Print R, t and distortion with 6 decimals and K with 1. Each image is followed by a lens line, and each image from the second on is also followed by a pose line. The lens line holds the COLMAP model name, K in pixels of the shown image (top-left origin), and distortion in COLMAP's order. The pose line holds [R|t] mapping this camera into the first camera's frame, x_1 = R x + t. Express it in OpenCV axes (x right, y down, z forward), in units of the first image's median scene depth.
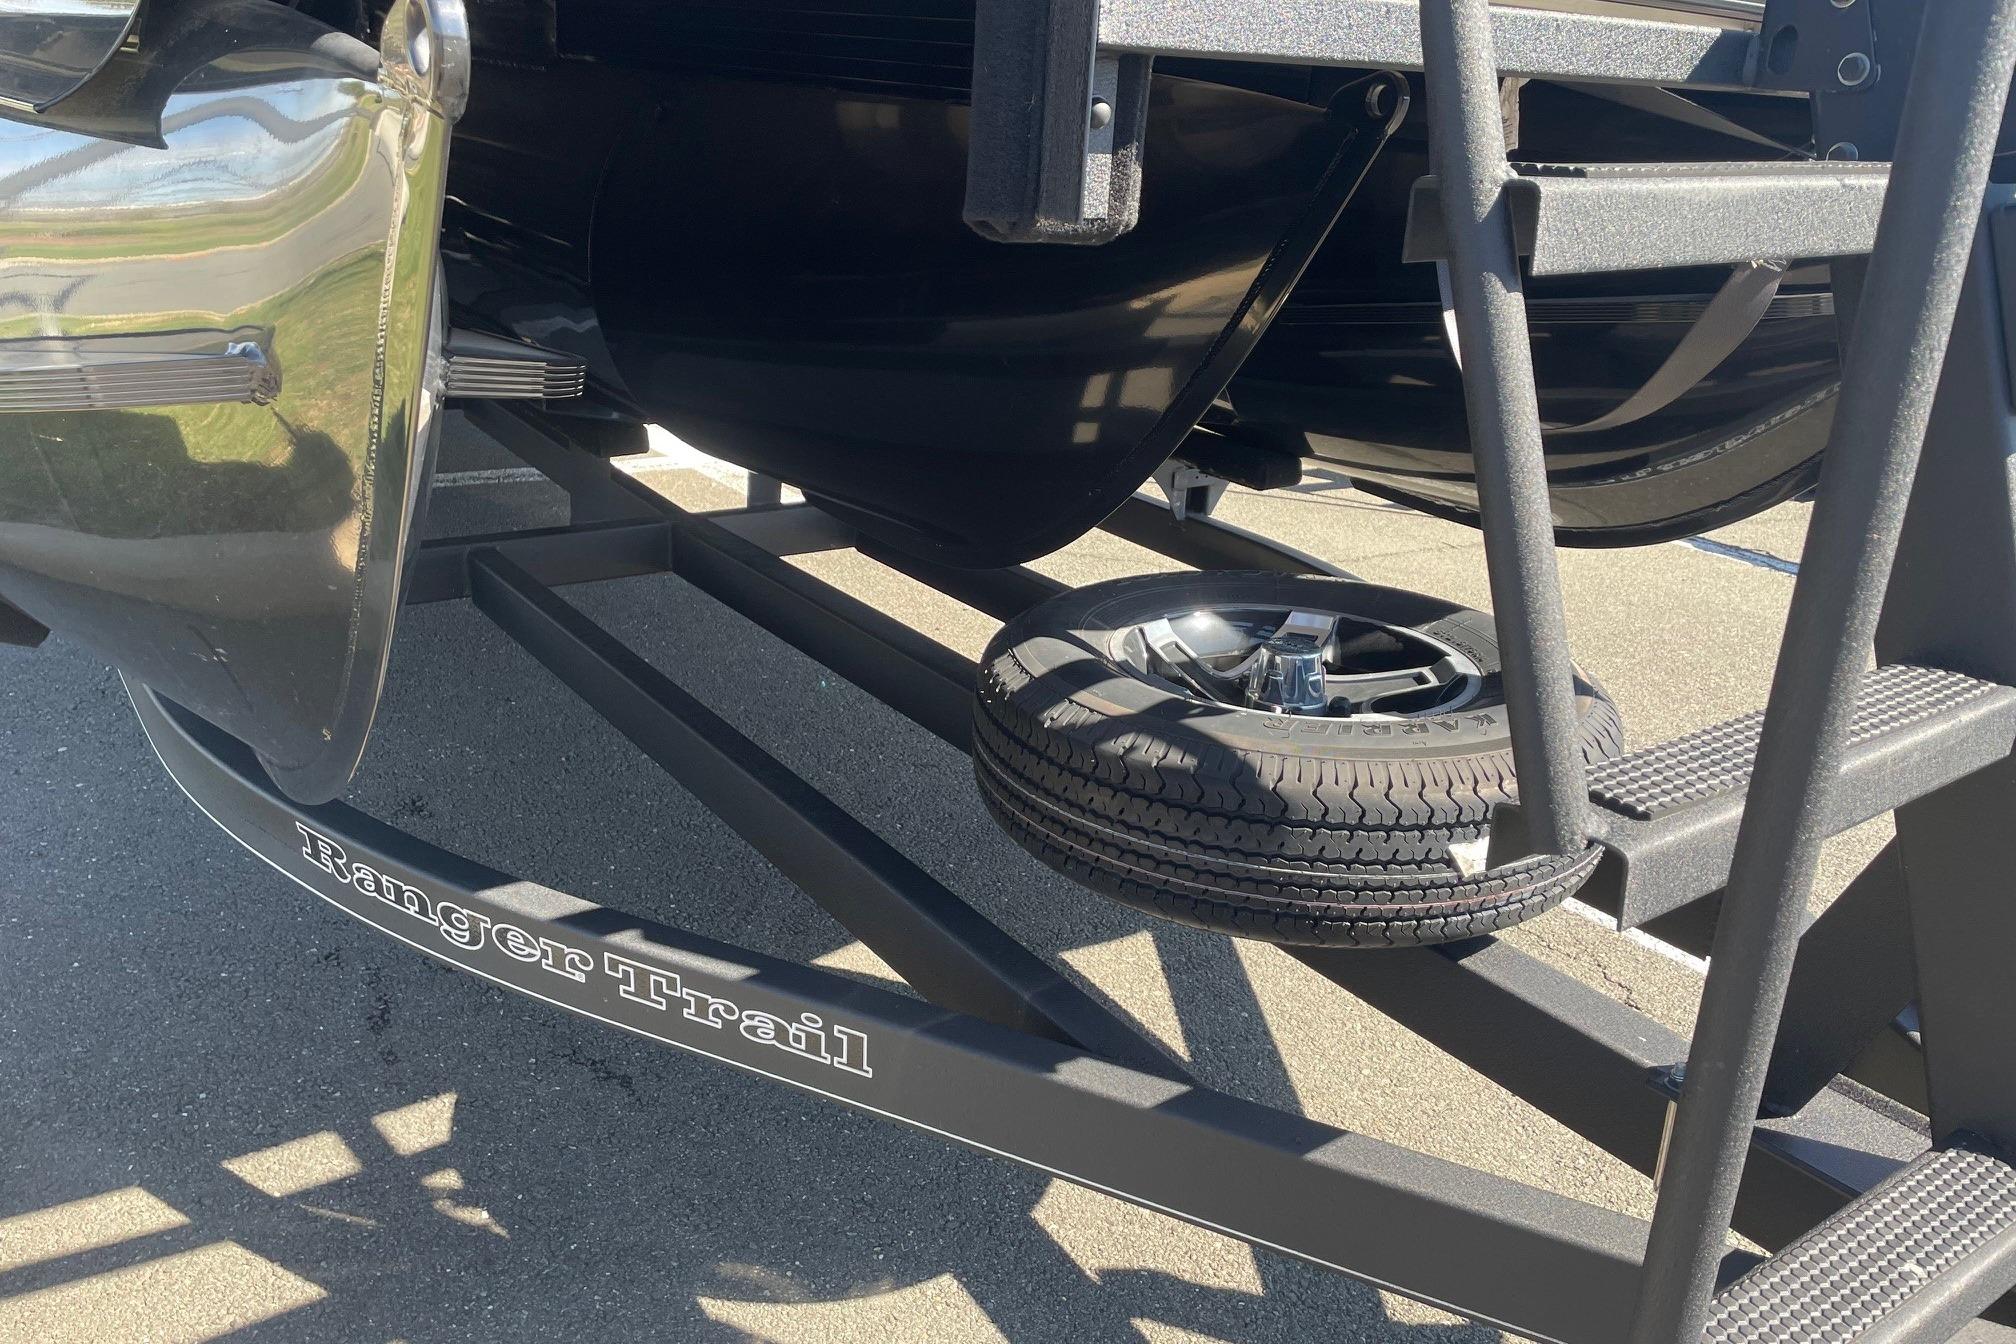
lens RADIAL K [[1474.4, 0, 1008.0], [0, 1474.4, 672.0], [0, 0, 1]] dist [0.062202, -0.002260]
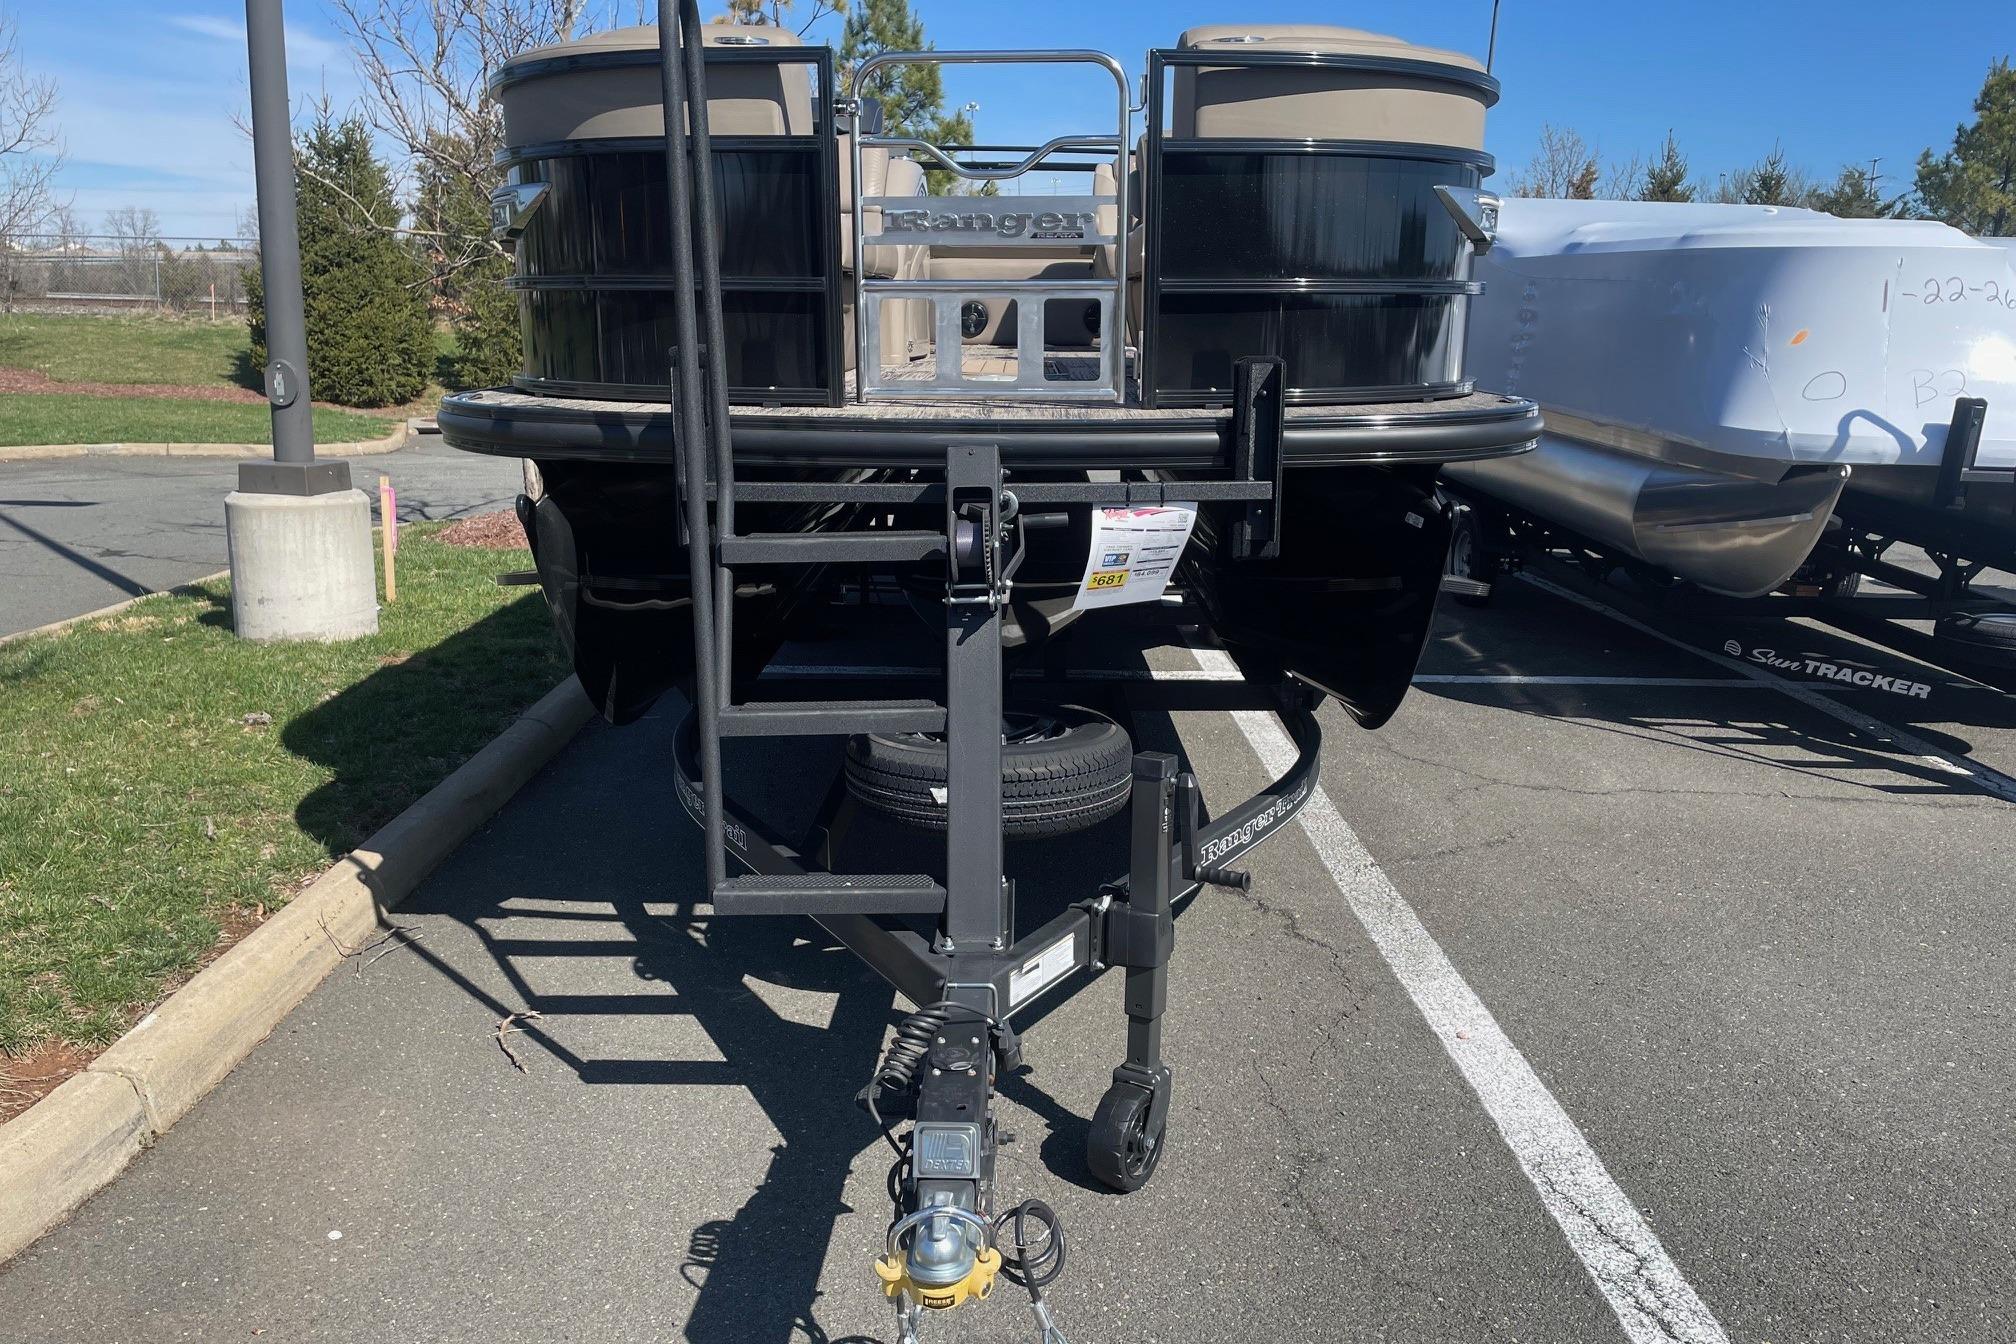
lens RADIAL K [[1512.7, 0, 1008.0], [0, 1512.7, 672.0], [0, 0, 1]] dist [0.067306, -0.092445]
pose [[0.814605, 0.070724, -0.575688, 1.674550], [-0.165048, 0.979770, -0.113178, 0.175153], [0.556038, 0.187211, 0.809799, -0.901424]]
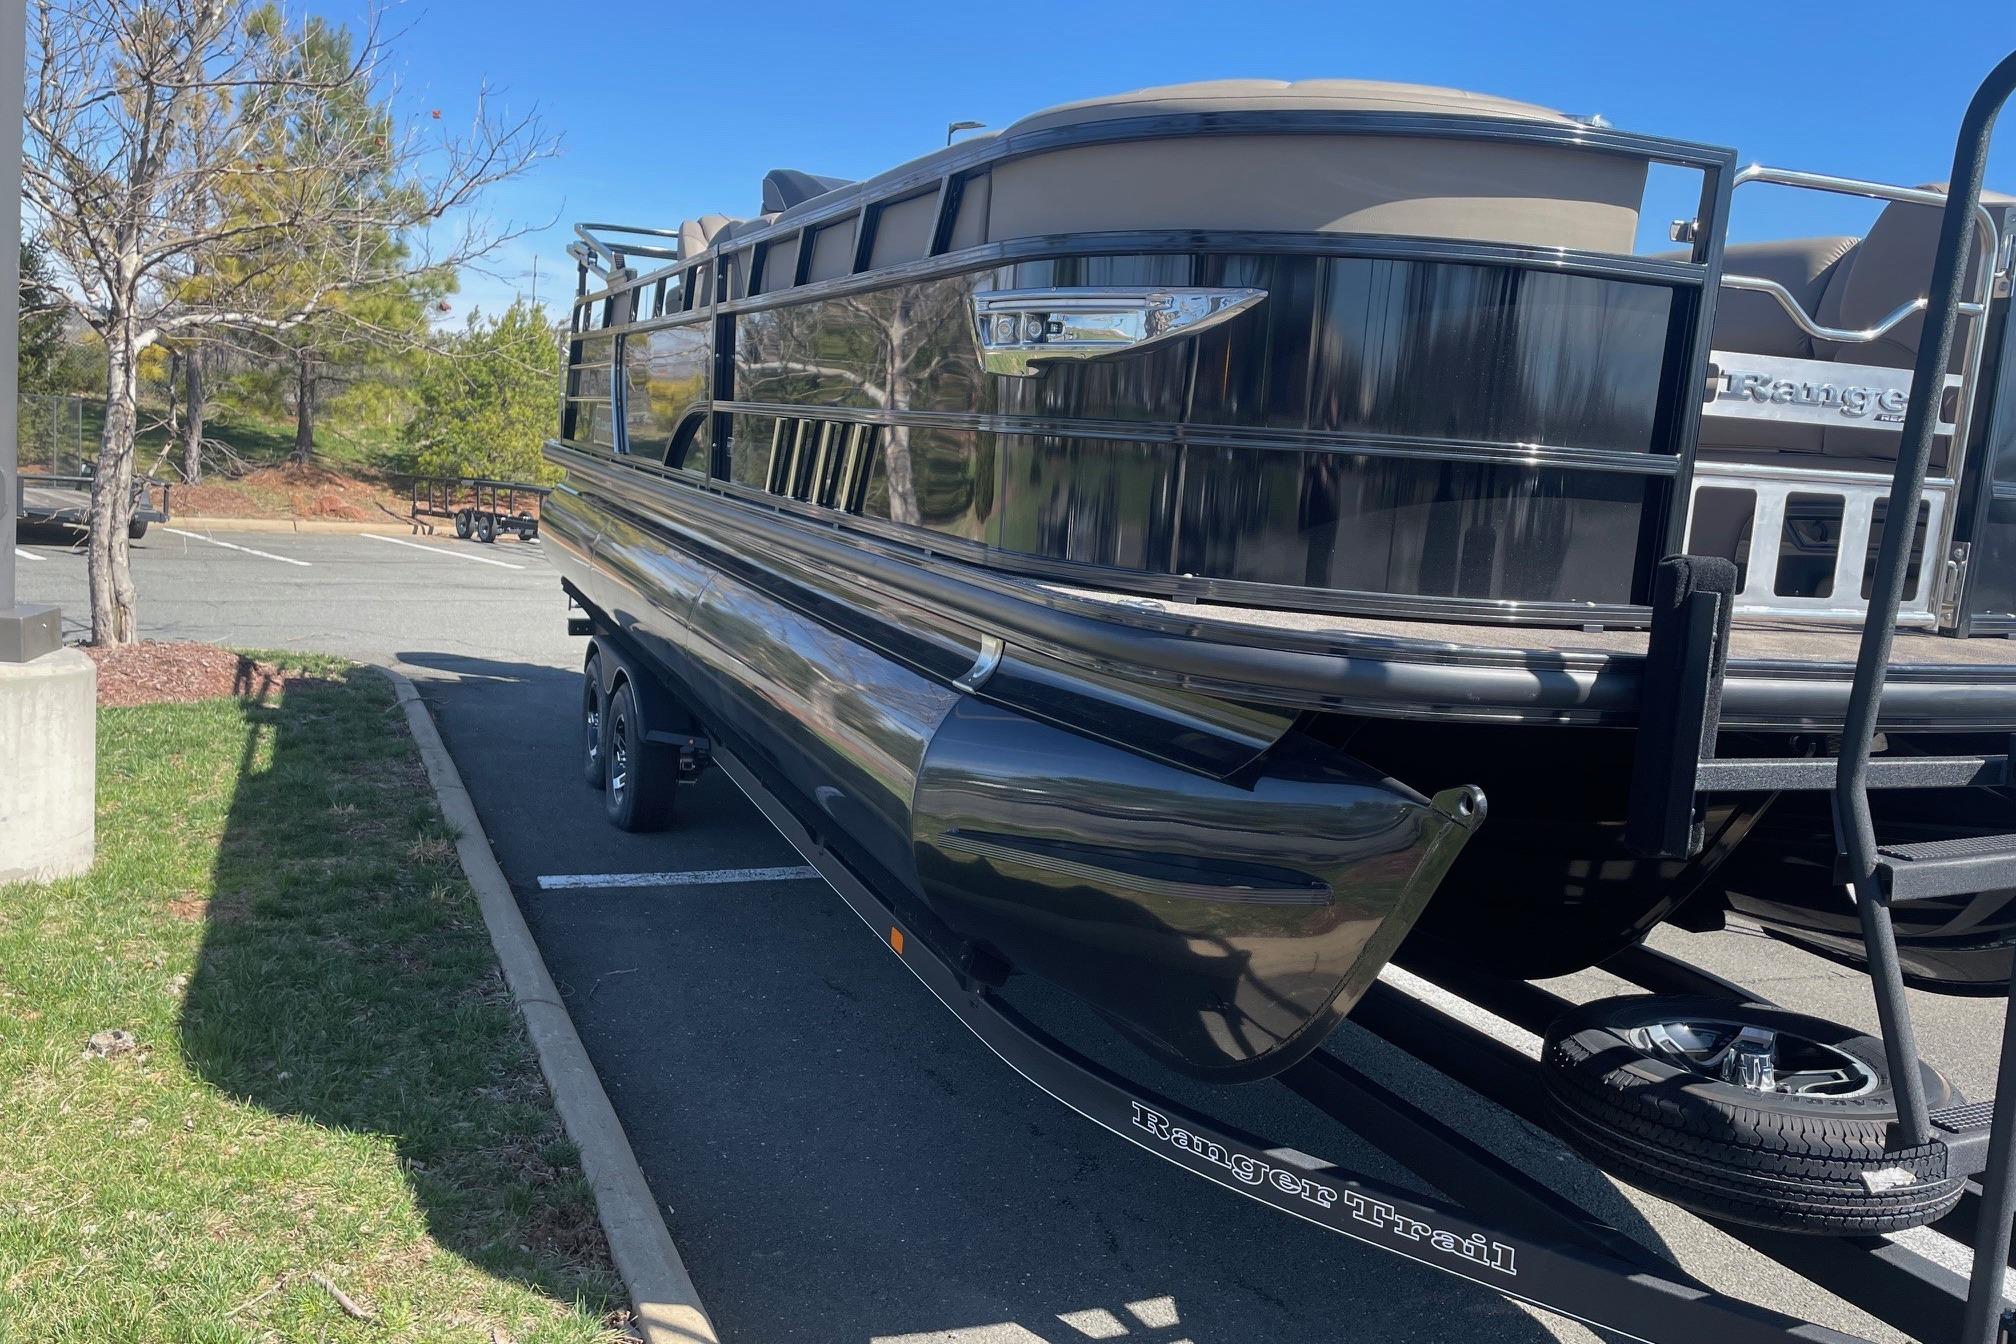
lens RADIAL K [[1519.5, 0, 977.4], [0, 1519.5, 662.0], [0, 0, 1]] dist [0.076281, -0.111650]
pose [[0.976258, 0.029960, -0.214530, -0.320015], [-0.081311, 0.968651, -0.234744, 0.040983], [0.200771, 0.246614, 0.948089, -0.983616]]
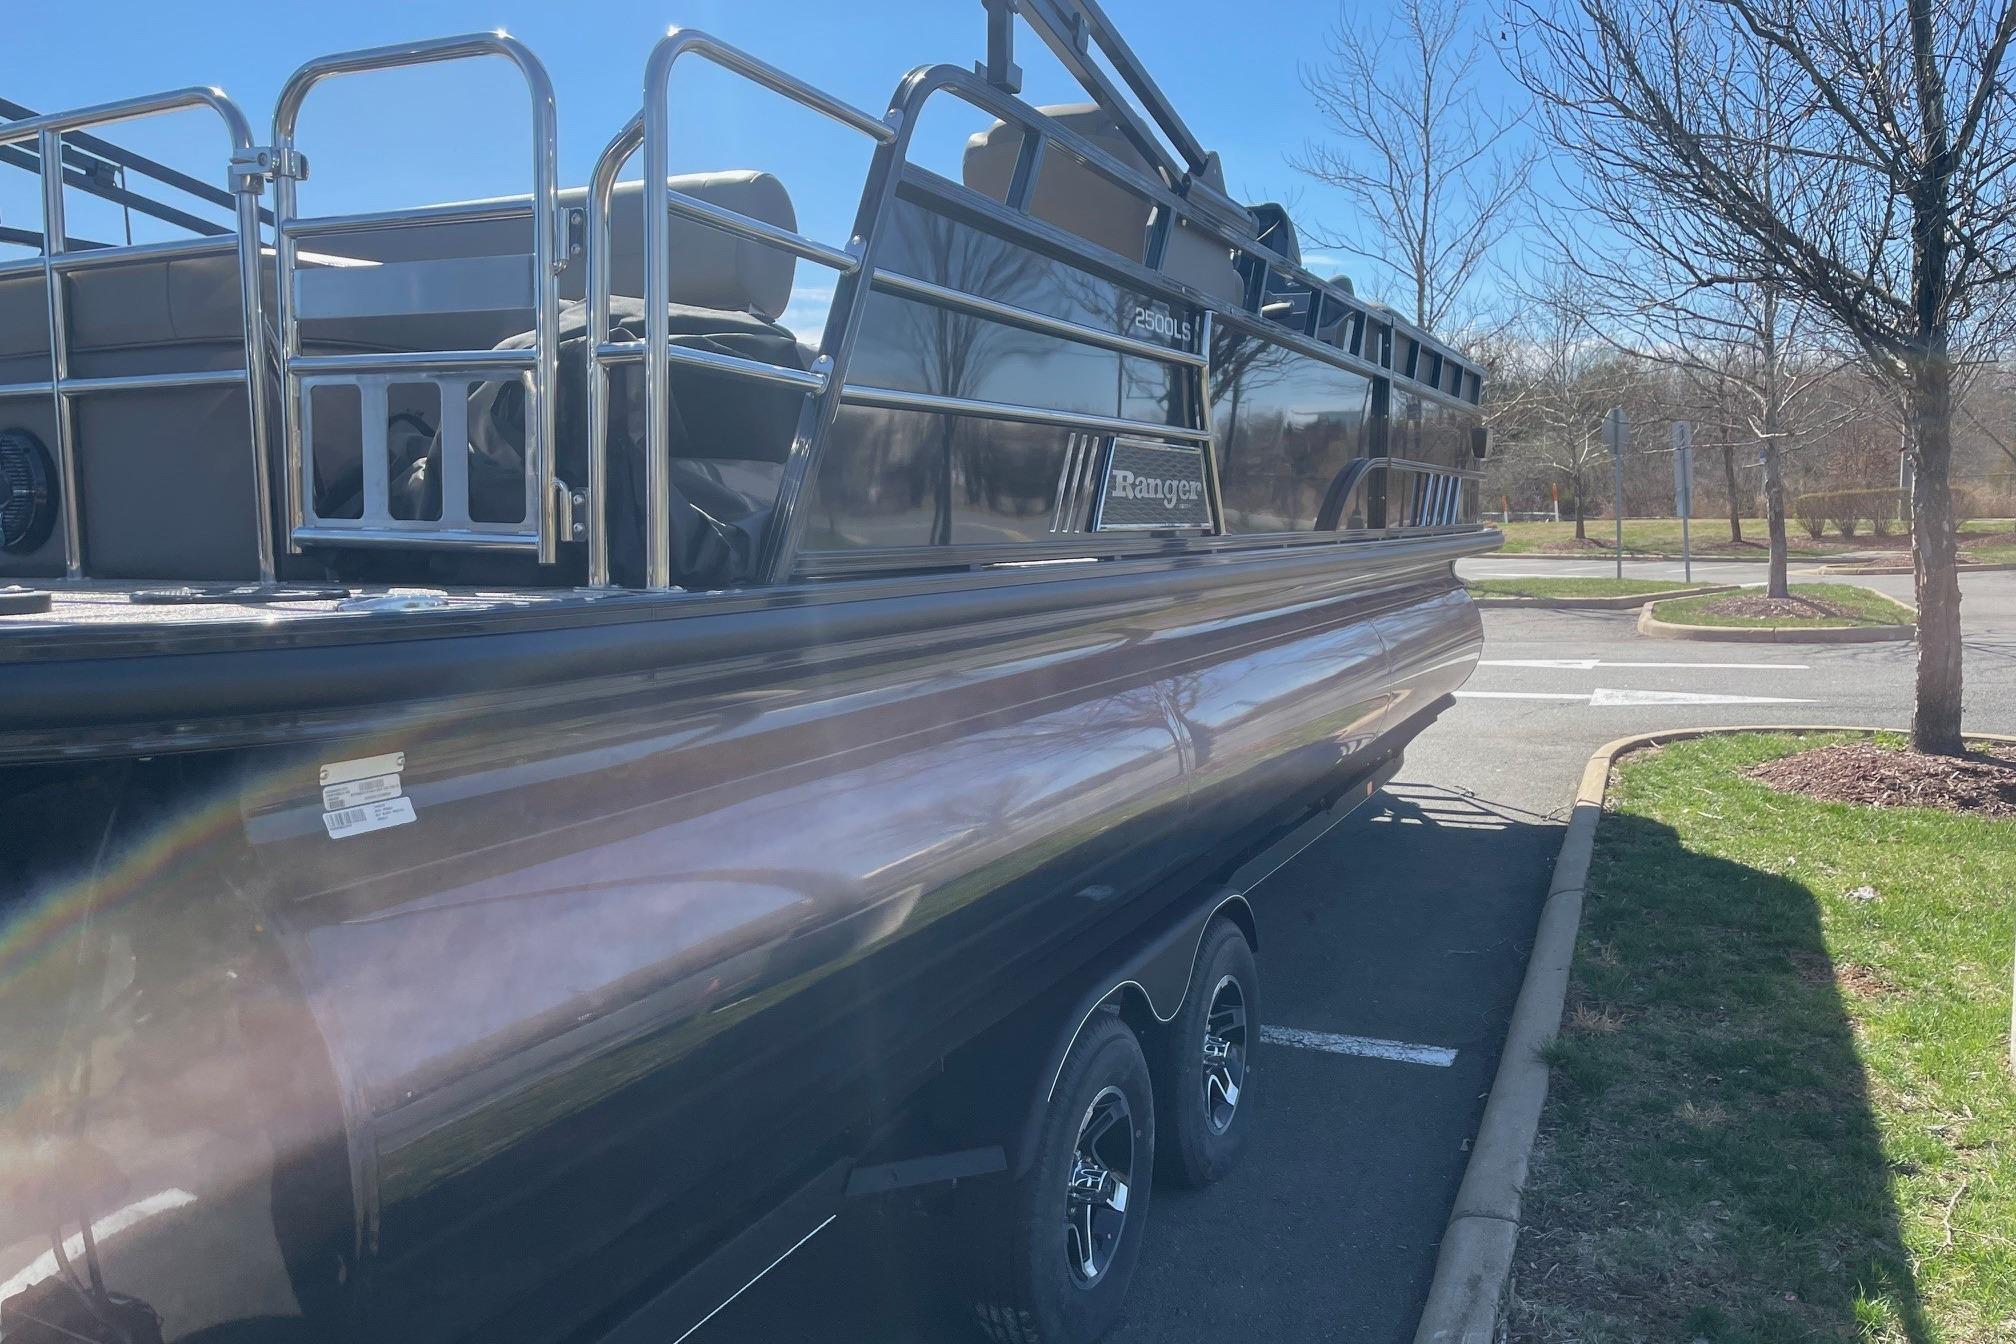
lens RADIAL K [[1512.7, 0, 1008.0], [0, 1512.7, 672.0], [0, 0, 1]] dist [0.067306, -0.092445]
pose [[-0.503783, -0.160494, 0.848790, -4.220900], [0.284575, 0.896905, 0.338495, -2.222145], [-0.815610, 0.412072, -0.406173, 4.226503]]
